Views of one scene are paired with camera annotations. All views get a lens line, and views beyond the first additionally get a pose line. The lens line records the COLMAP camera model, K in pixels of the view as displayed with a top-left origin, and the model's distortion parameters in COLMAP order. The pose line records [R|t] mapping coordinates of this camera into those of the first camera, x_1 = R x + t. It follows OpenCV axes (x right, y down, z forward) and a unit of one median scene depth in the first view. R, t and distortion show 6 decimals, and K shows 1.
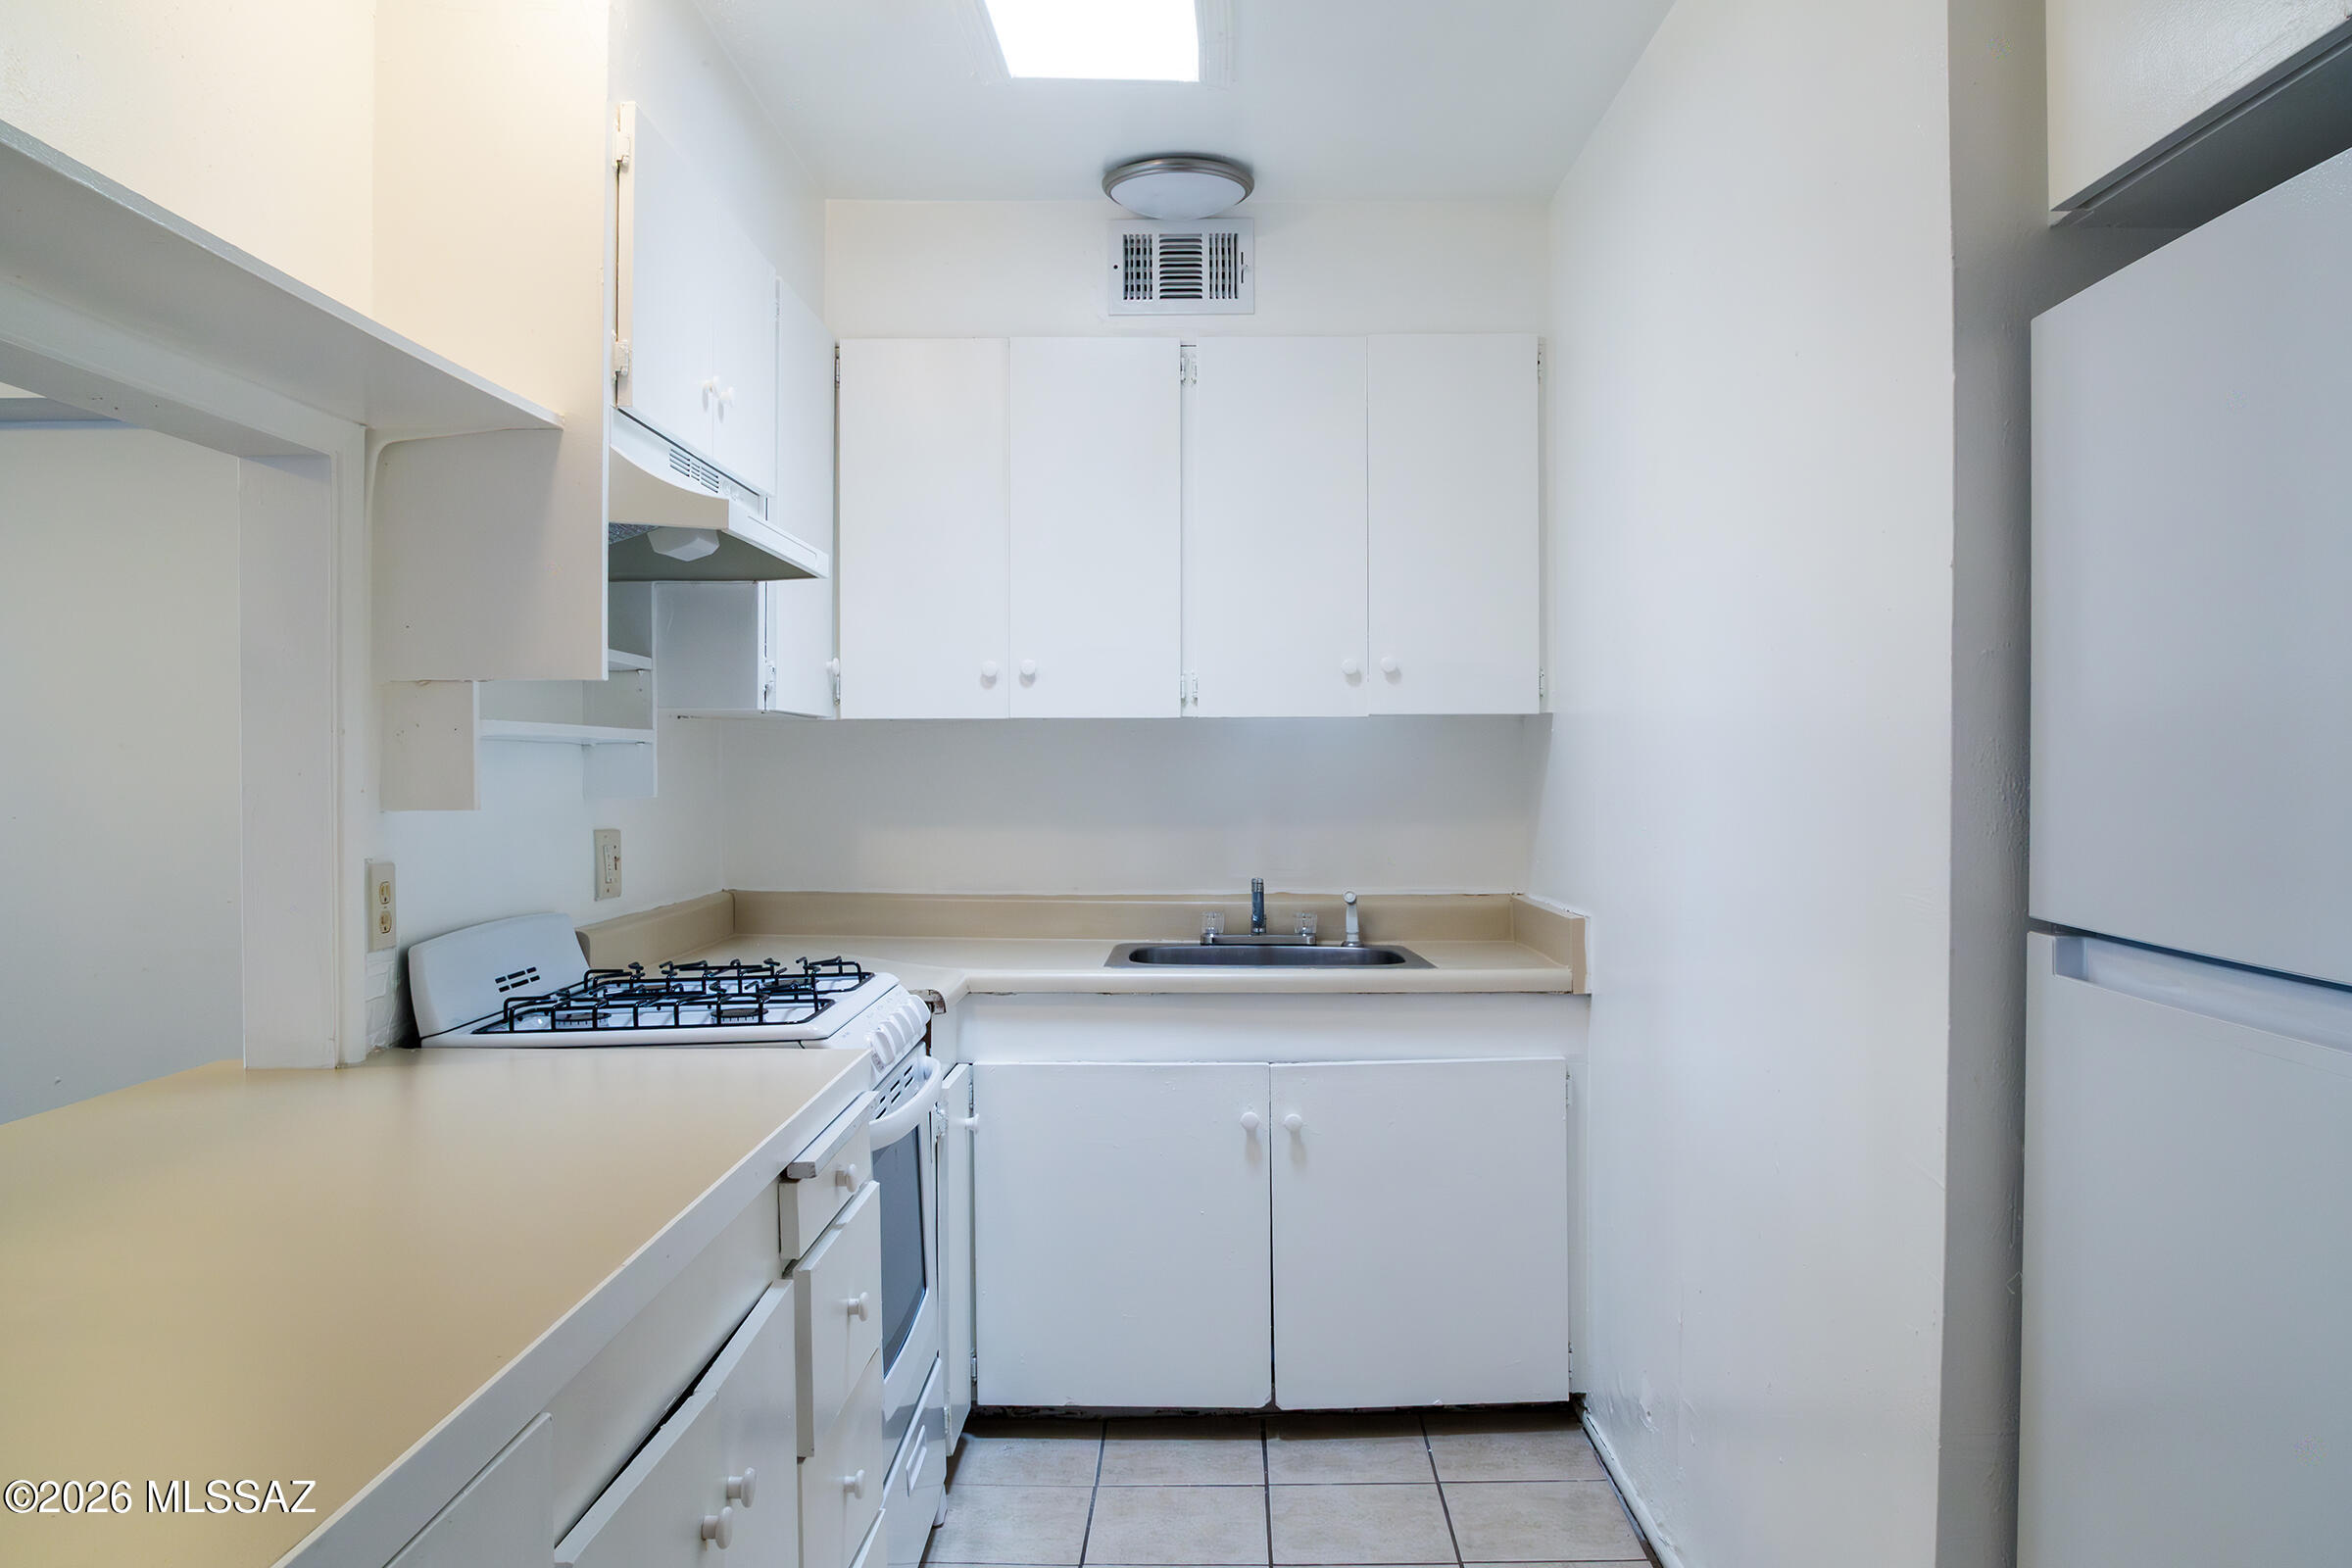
lens RADIAL K [[1765.4, 0, 1178.2], [0, 1765.4, 807.8], [0, 0, 1]] dist [-0.007233, -0.000442]
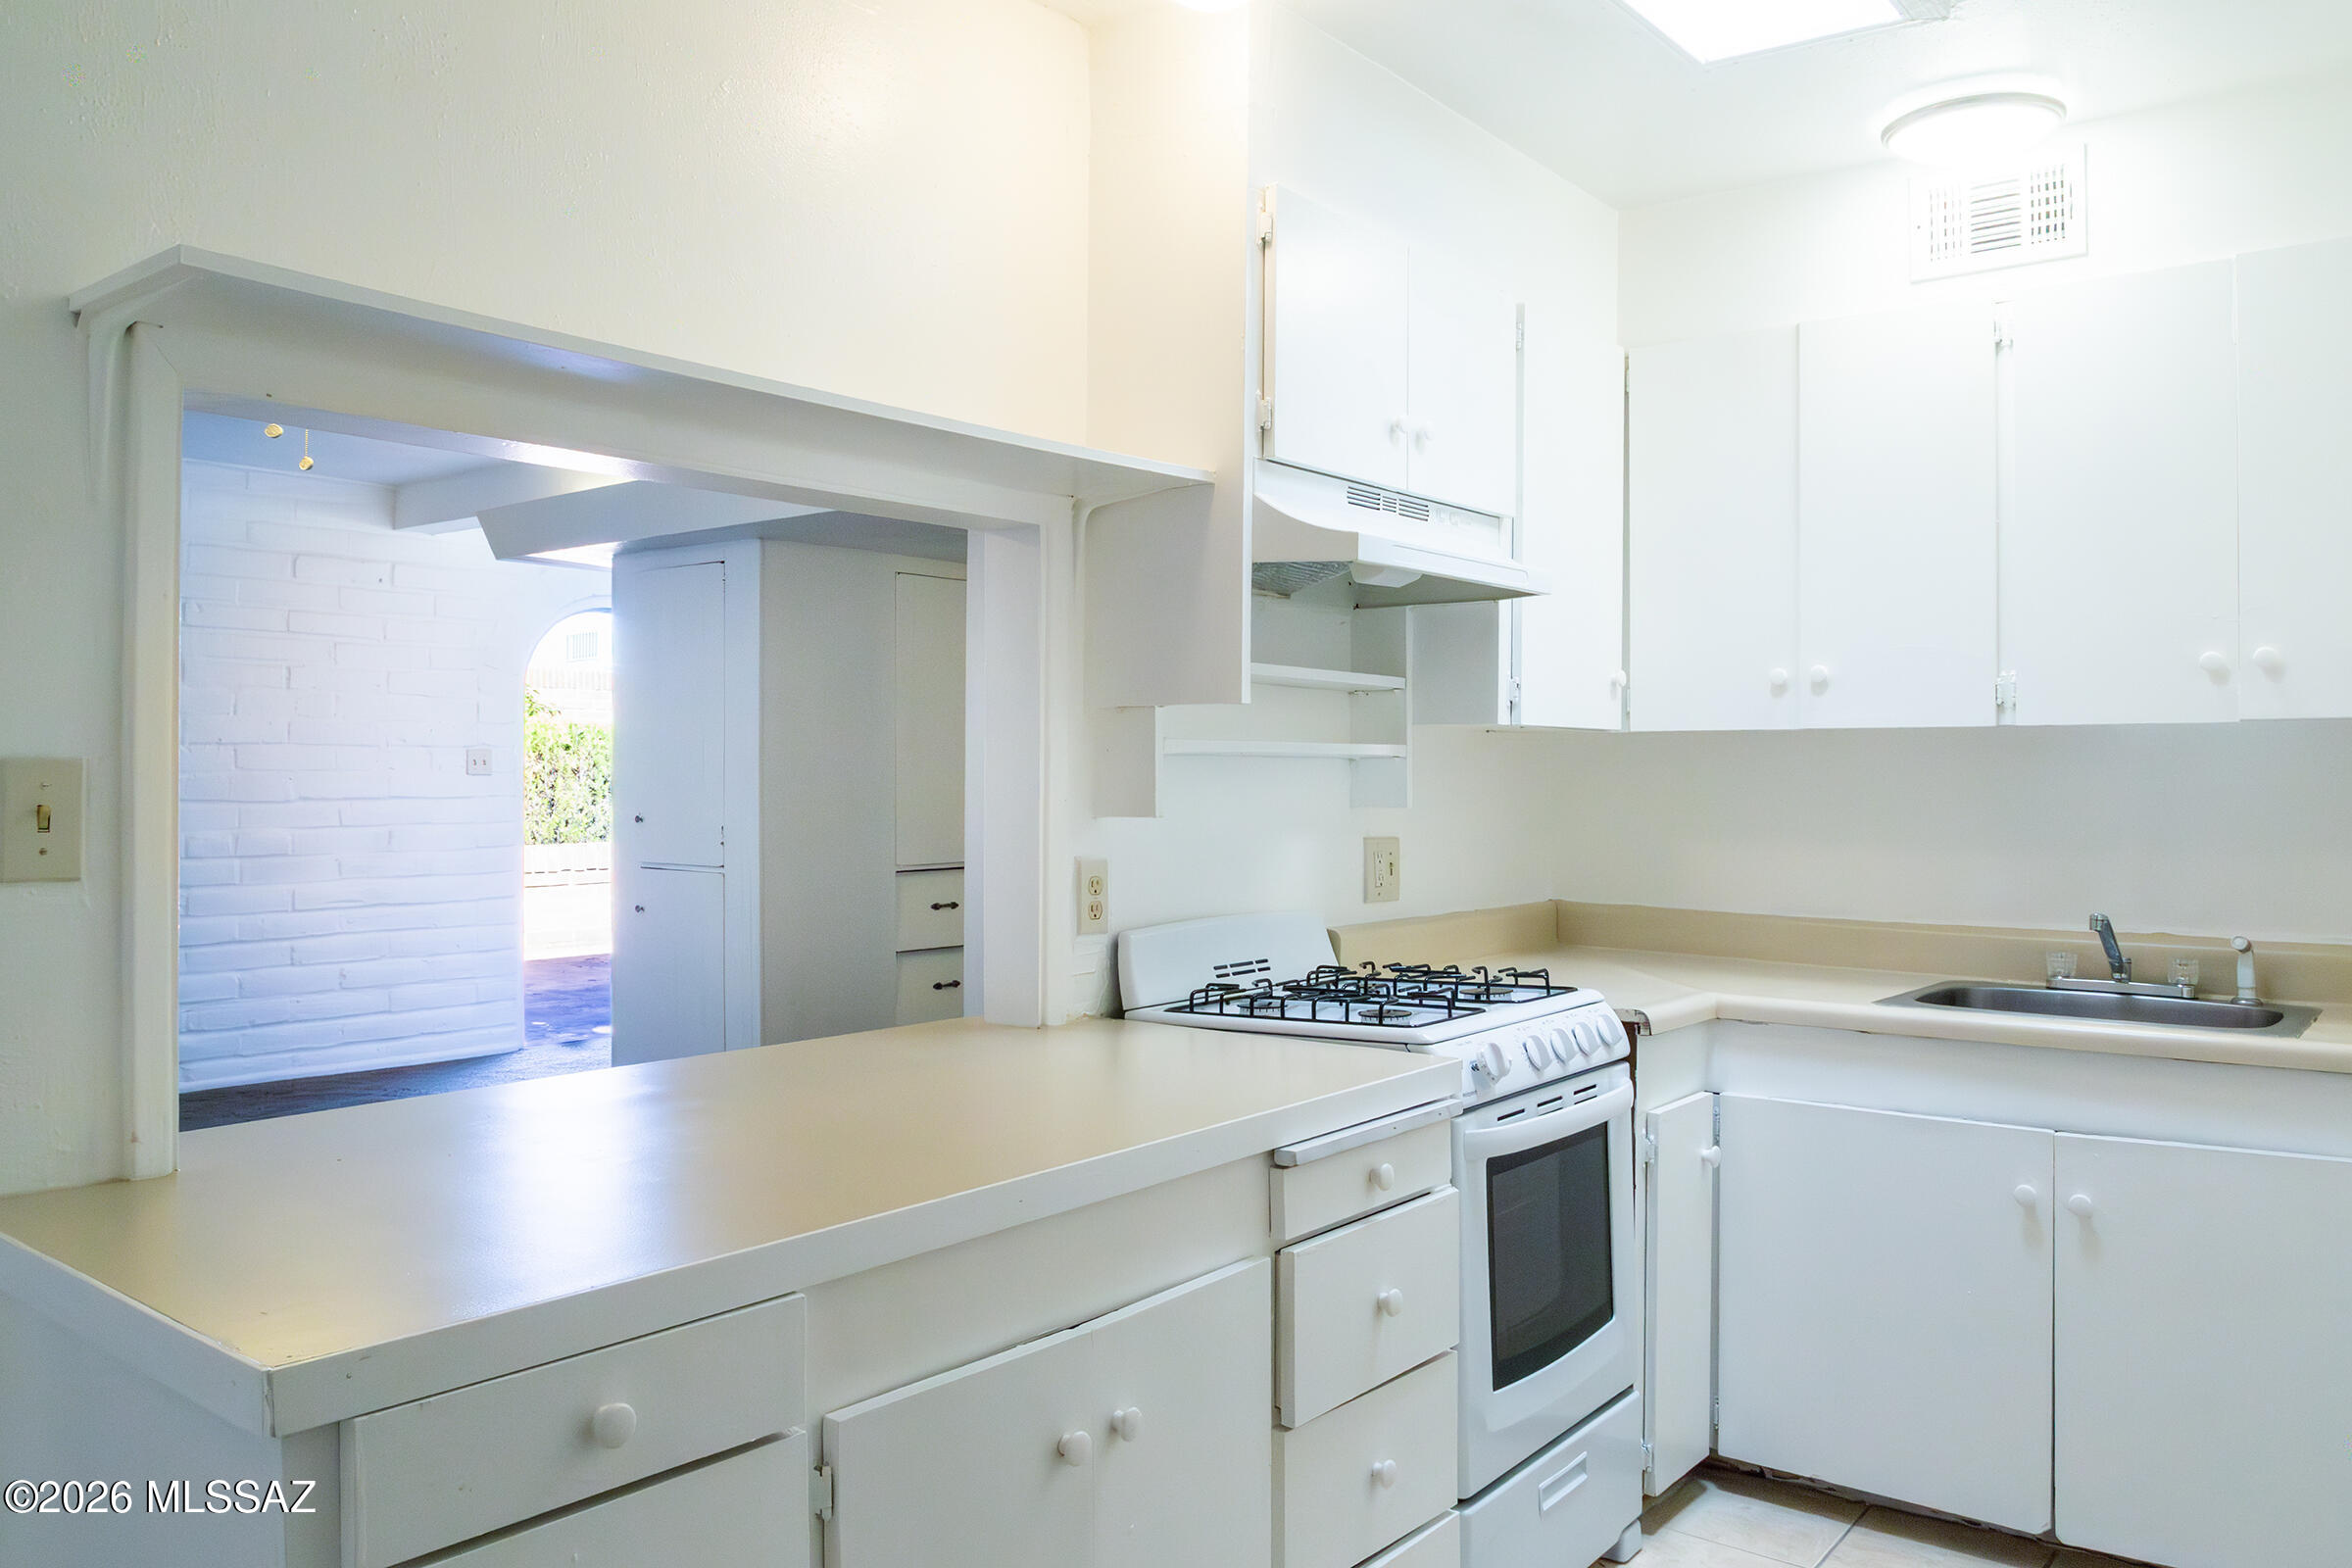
lens RADIAL K [[1783.6, 0, 1176.0], [0, 1783.6, 784.0], [0, 0, 1]] dist [-0.000255, -0.002076]
pose [[0.796553, 0.006916, -0.604530, 0.234859], [-0.017490, 0.999780, -0.011607, -0.005469], [0.604316, 0.019818, 0.796498, 0.054405]]
